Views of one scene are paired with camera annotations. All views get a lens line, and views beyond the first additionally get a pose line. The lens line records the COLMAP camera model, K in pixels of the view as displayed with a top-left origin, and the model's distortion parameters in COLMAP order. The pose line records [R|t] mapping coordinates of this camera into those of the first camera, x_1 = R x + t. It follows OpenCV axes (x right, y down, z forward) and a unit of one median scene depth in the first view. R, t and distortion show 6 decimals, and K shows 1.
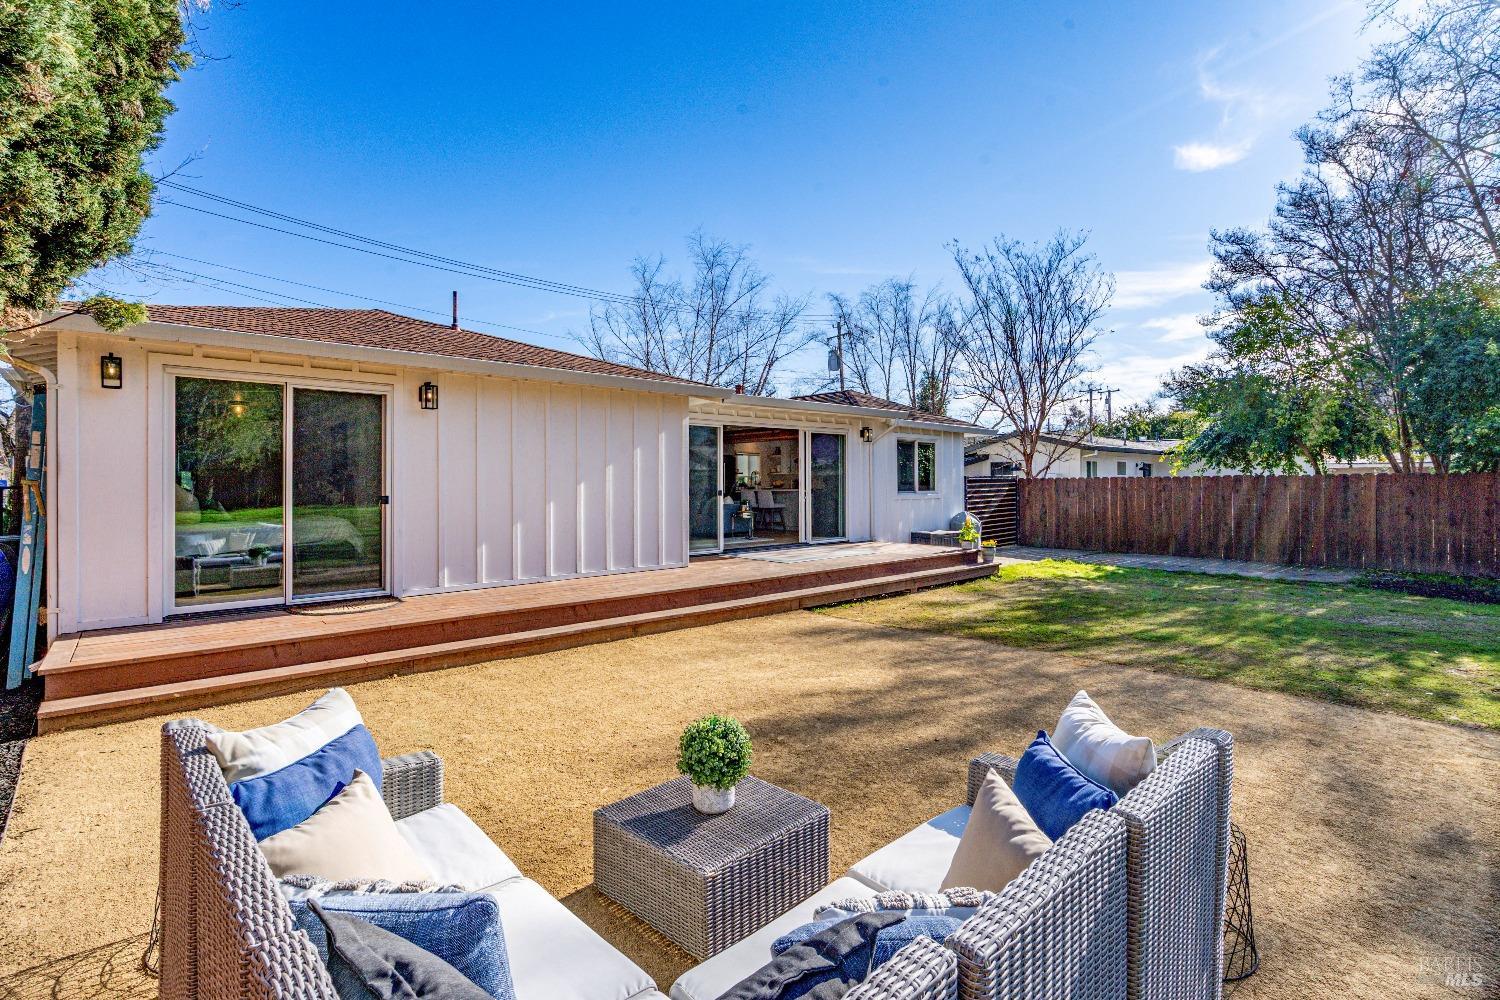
lens RADIAL K [[690.1, 0, 750.0], [0, 690.1, 500.0], [0, 0, 1]] dist [-0.004946, -0.000090]
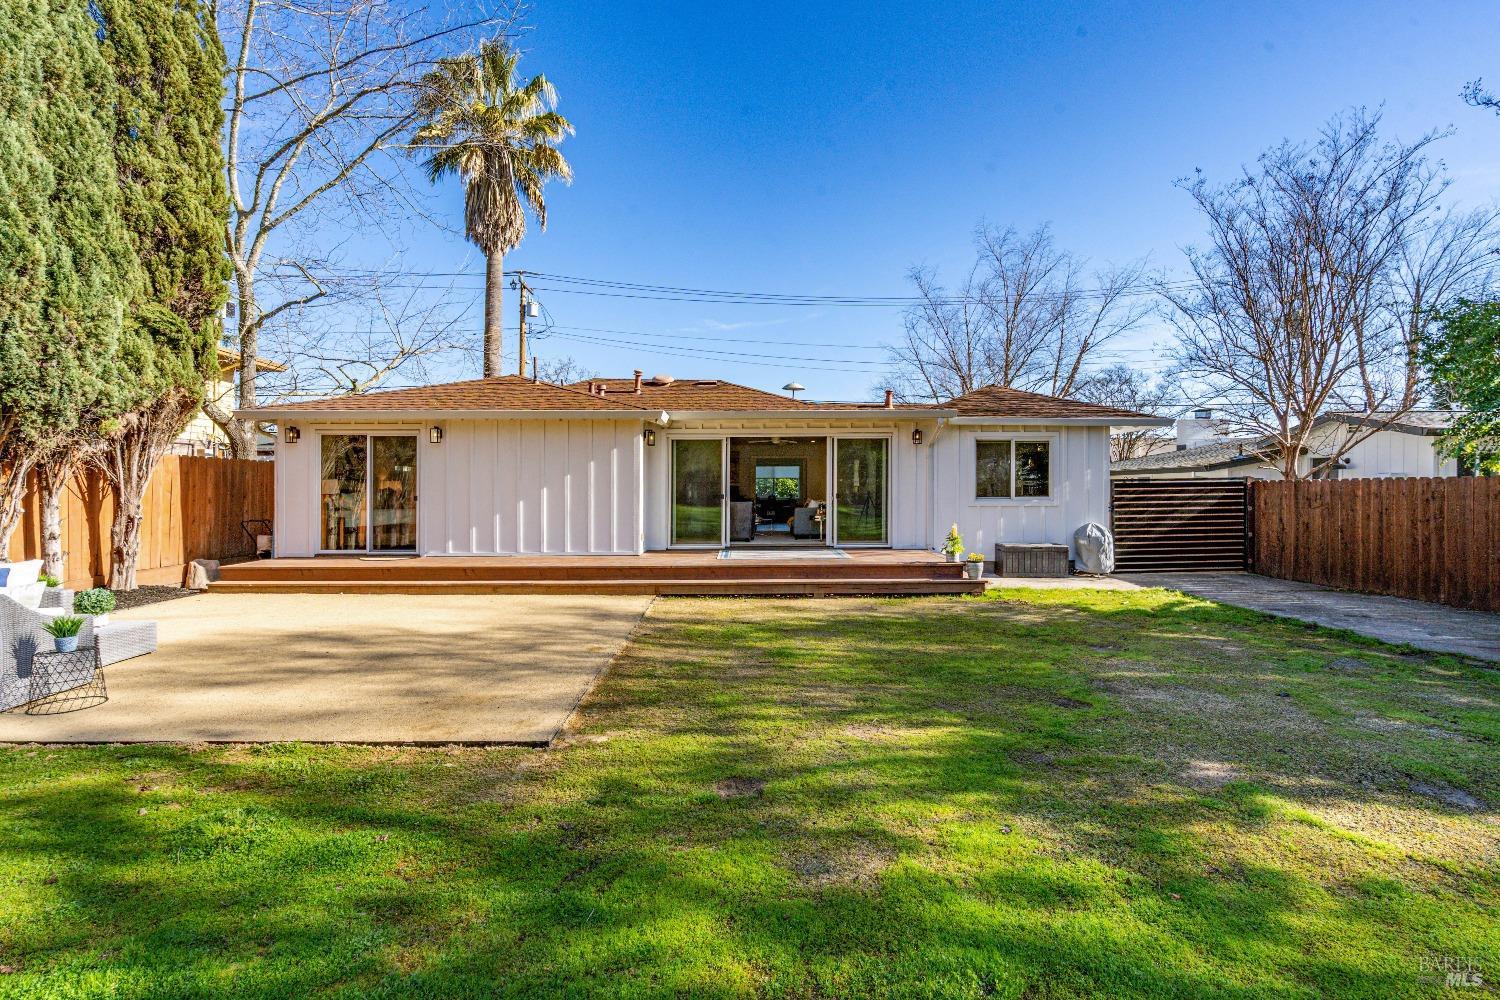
lens RADIAL K [[690.1, 0, 750.0], [0, 690.1, 500.0], [0, 0, 1]] dist [-0.004946, -0.000090]
pose [[0.750076, 0.010734, -0.661265, 0.661294], [-0.015919, 0.999872, -0.001828, -0.002788], [0.661160, 0.011898, 0.750150, 0.147992]]
